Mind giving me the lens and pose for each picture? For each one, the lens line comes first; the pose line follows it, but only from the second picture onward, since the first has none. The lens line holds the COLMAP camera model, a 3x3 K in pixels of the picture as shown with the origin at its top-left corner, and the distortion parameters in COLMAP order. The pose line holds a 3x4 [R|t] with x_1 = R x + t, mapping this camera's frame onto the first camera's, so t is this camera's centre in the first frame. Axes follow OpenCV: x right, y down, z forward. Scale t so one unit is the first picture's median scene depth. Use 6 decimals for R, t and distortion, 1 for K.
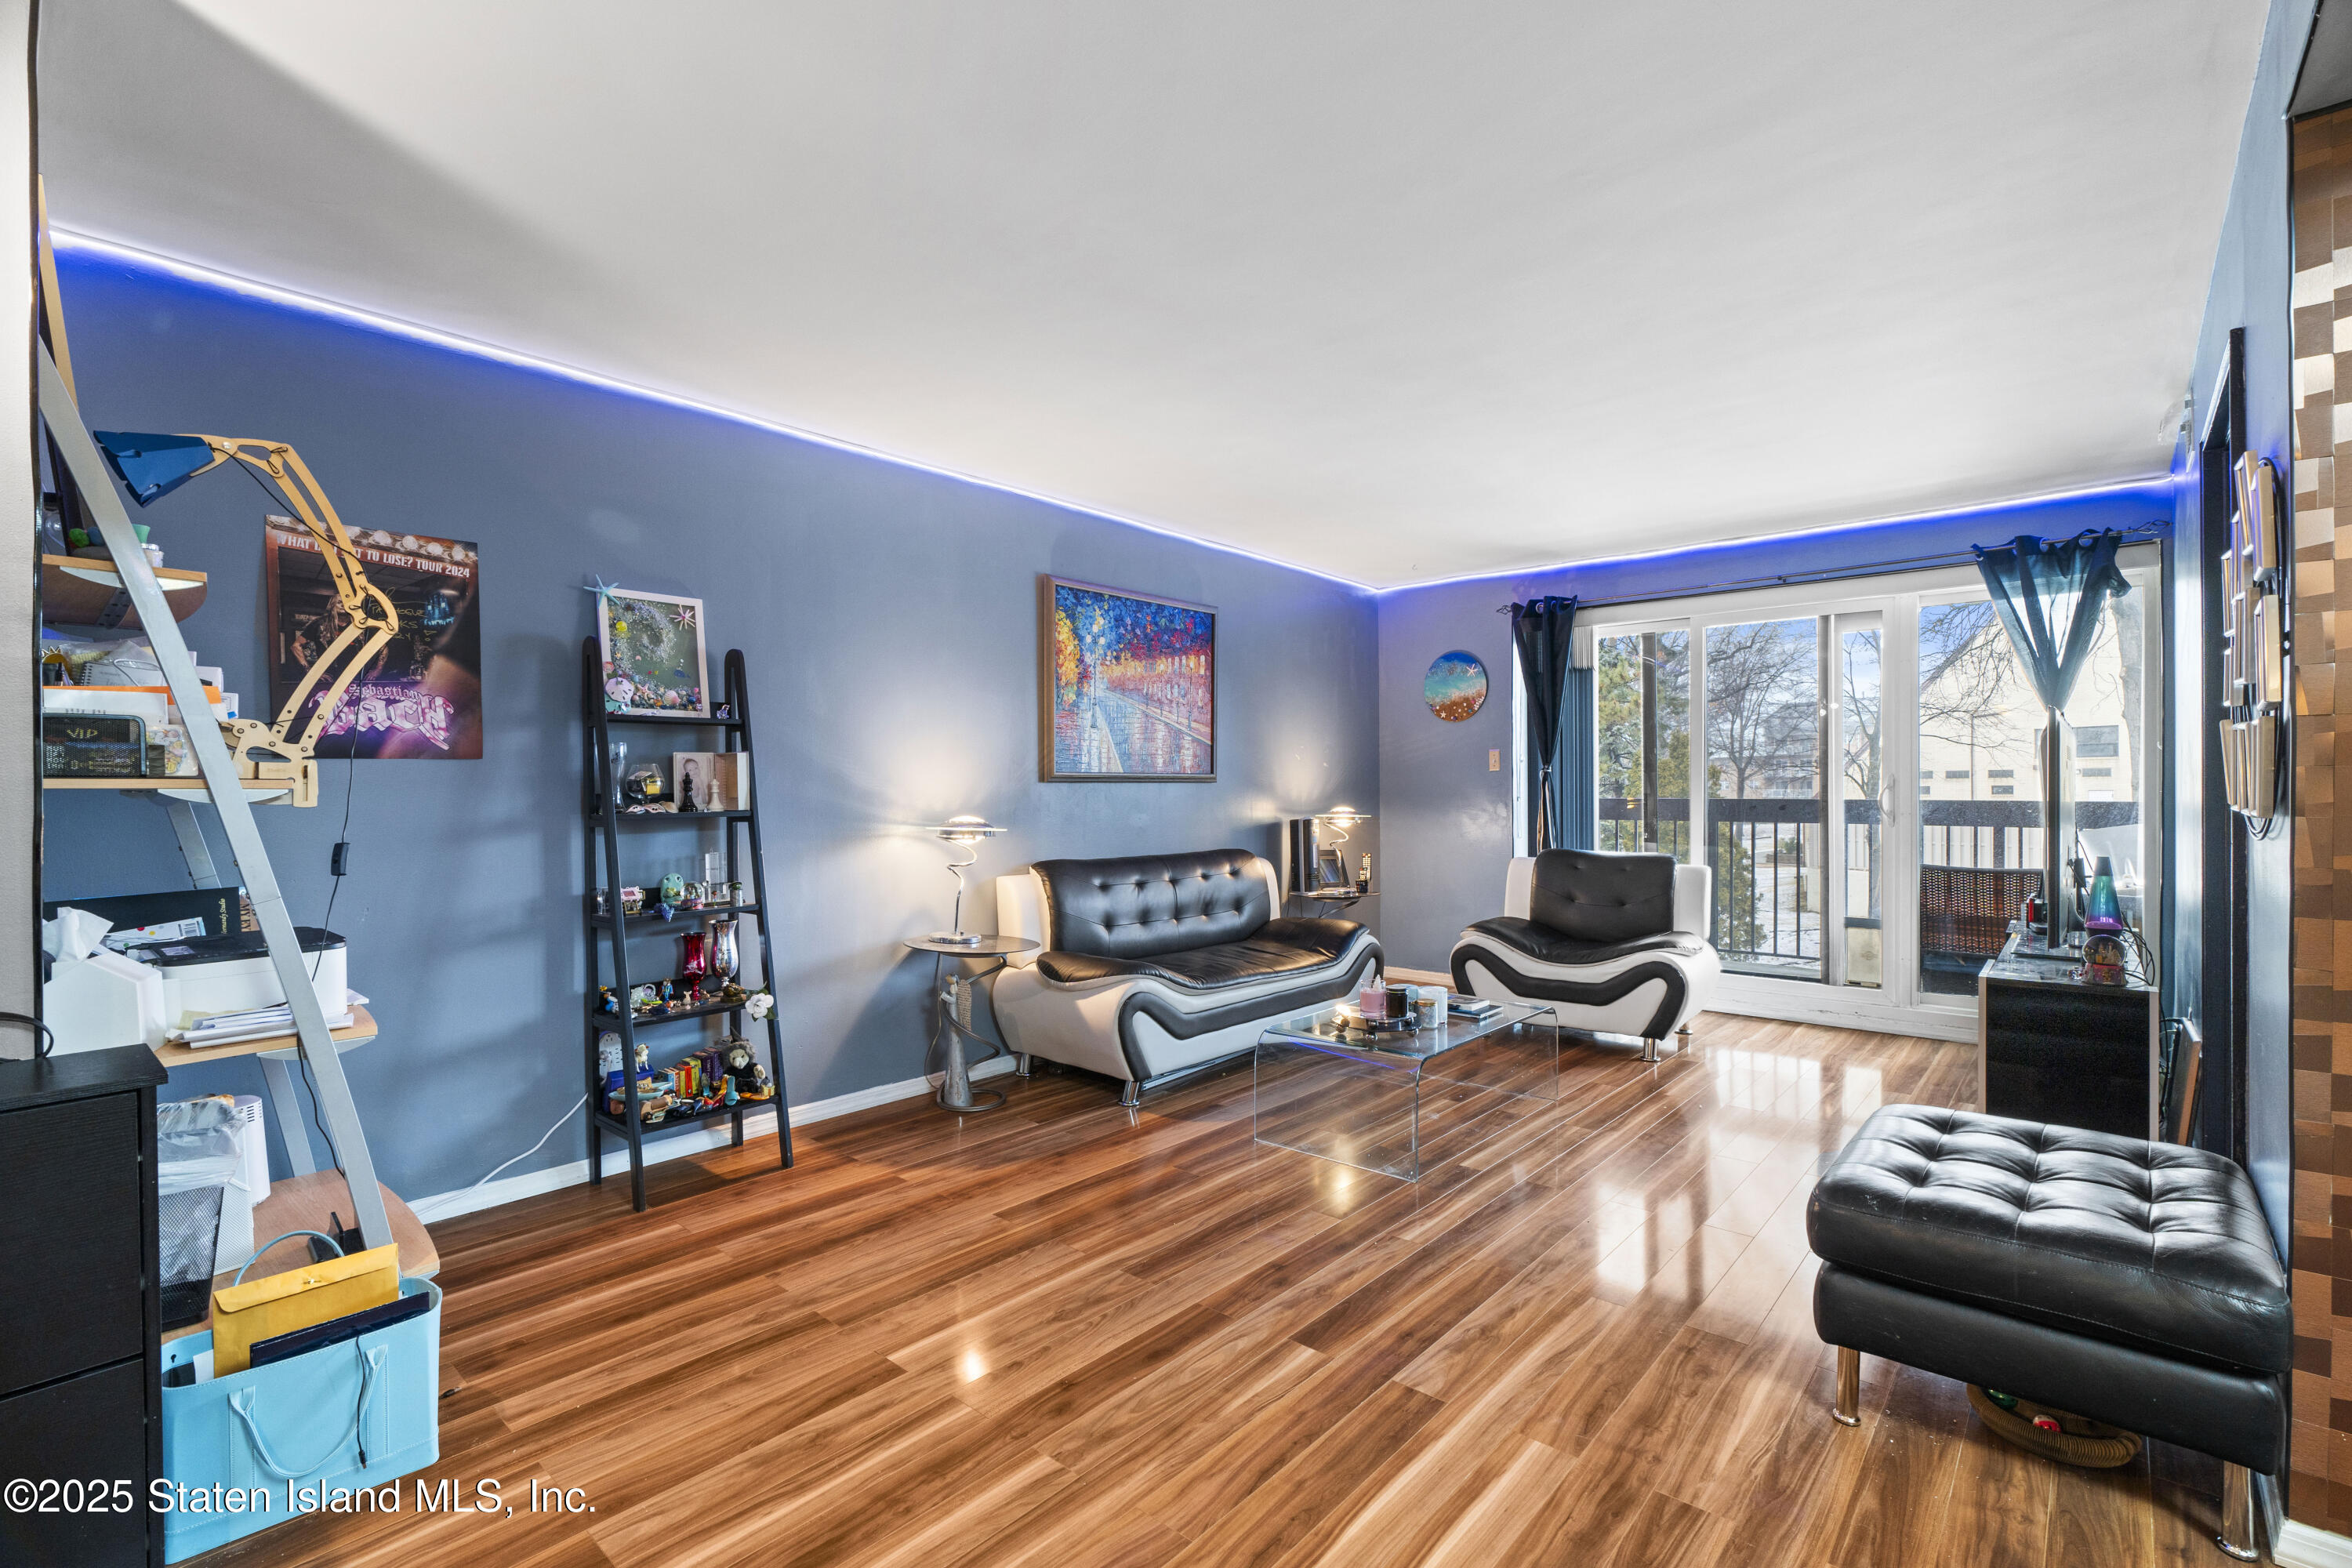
lens RADIAL K [[1051.2, 0, 1176.8], [0, 1051.2, 793.4], [0, 0, 1]] dist [-0.011827, 0.006697]
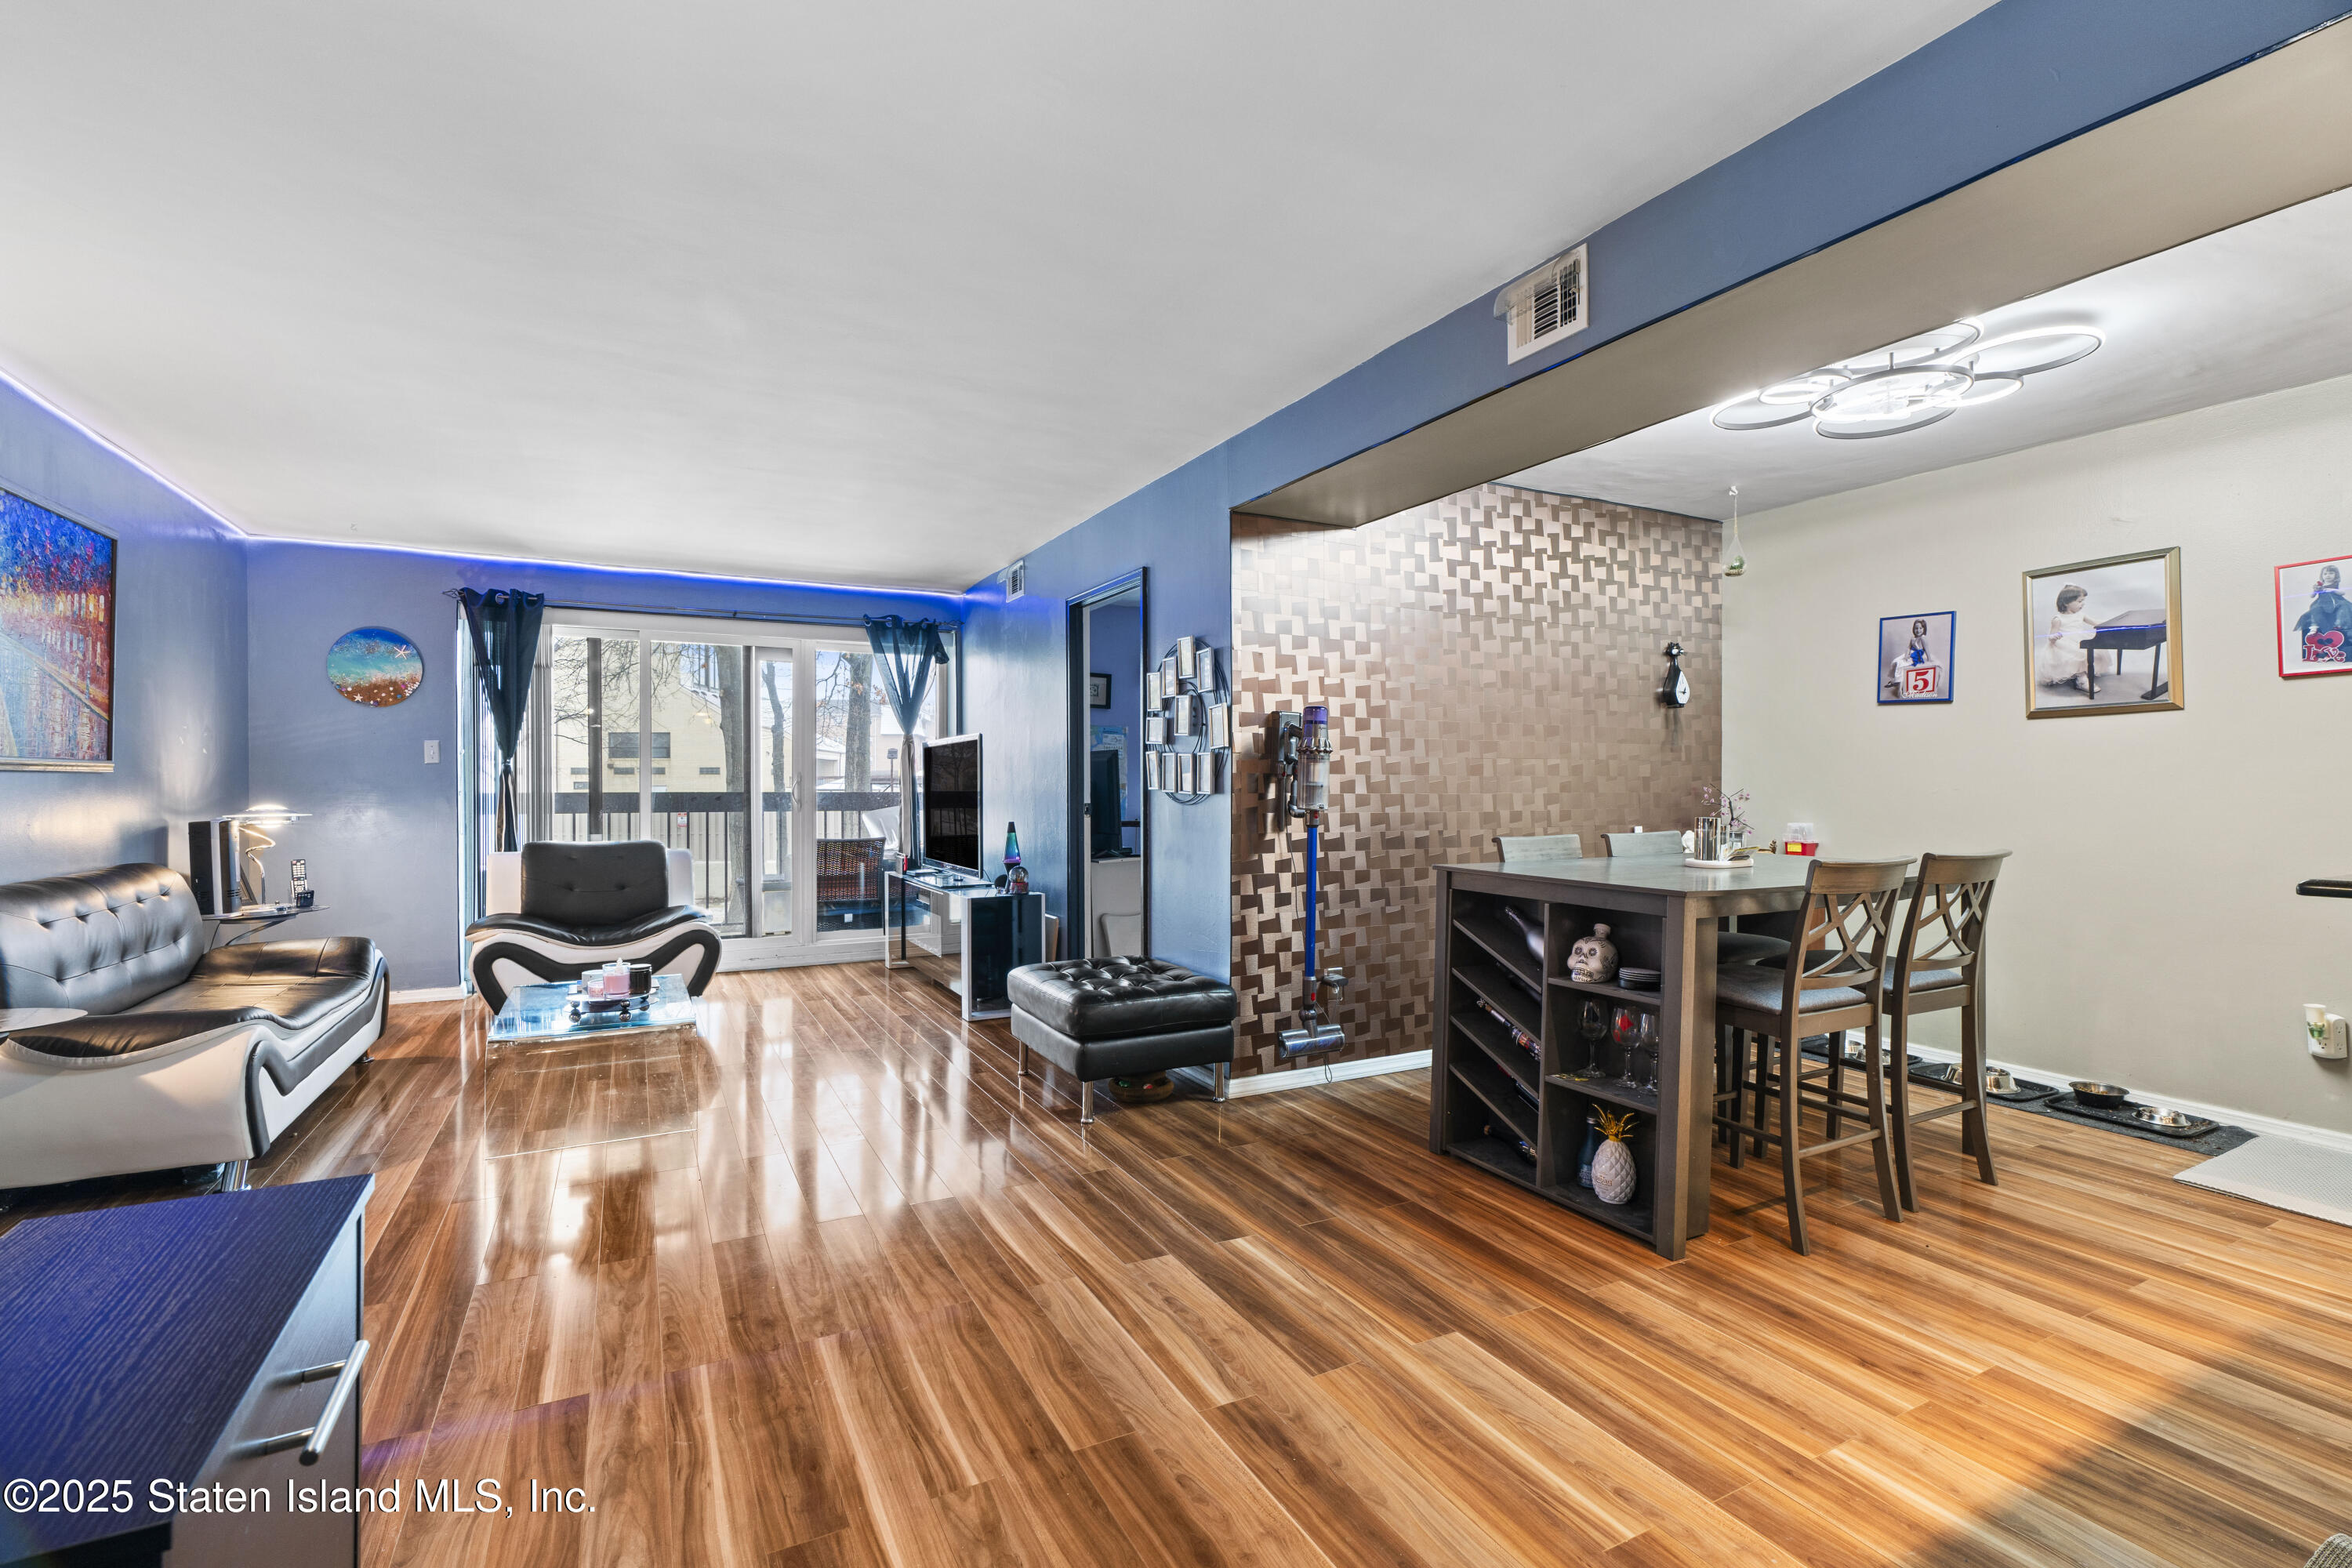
lens RADIAL K [[1065.7, 0, 1169.2], [0, 1065.7, 779.1], [0, 0, 1]] dist [-0.008334, 0.000464]
pose [[0.364314, 0.006124, 0.931256, -0.588848], [0.004114, 0.999958, -0.008185, 0.004282], [-0.931267, 0.006813, 0.364273, 0.097576]]
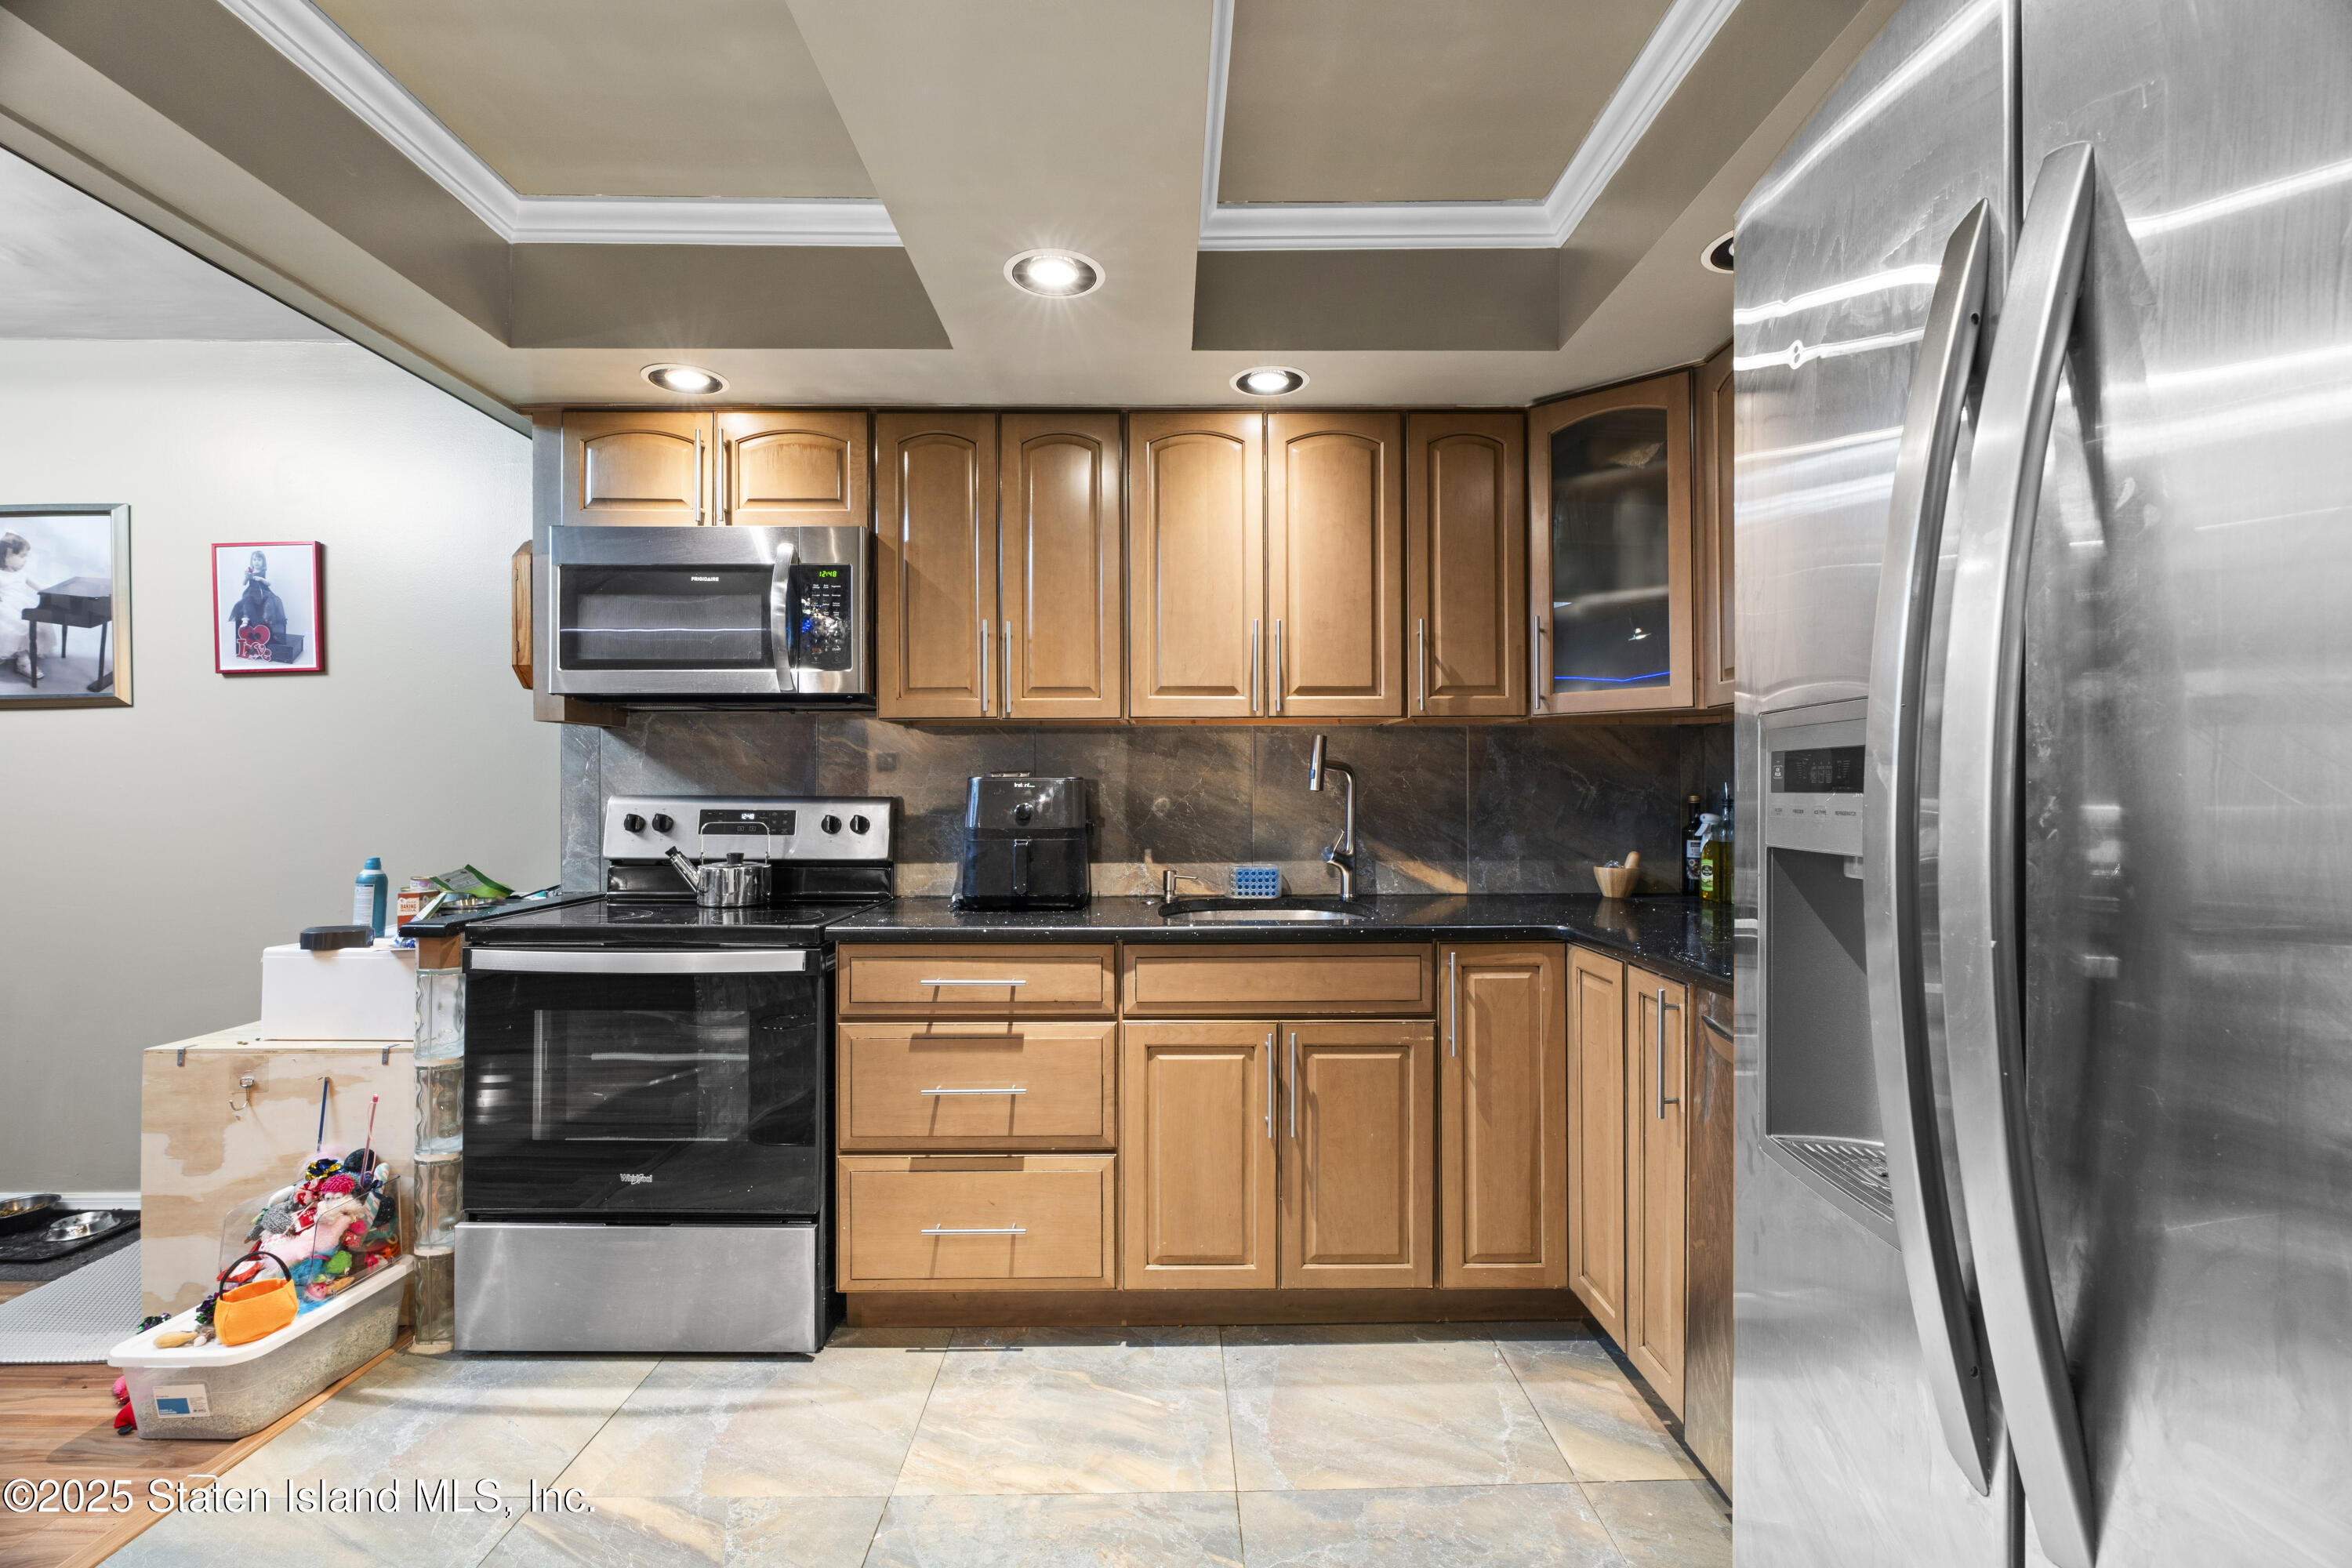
lens RADIAL K [[1065.7, 0, 1169.2], [0, 1065.7, 779.1], [0, 0, 1]] dist [-0.008334, 0.000464]
pose [[-0.674129, 0.015651, 0.738448, -0.437902], [0.011186, 0.999877, -0.010980, 0.007408], [-0.738529, 0.000858, -0.674221, -0.473002]]
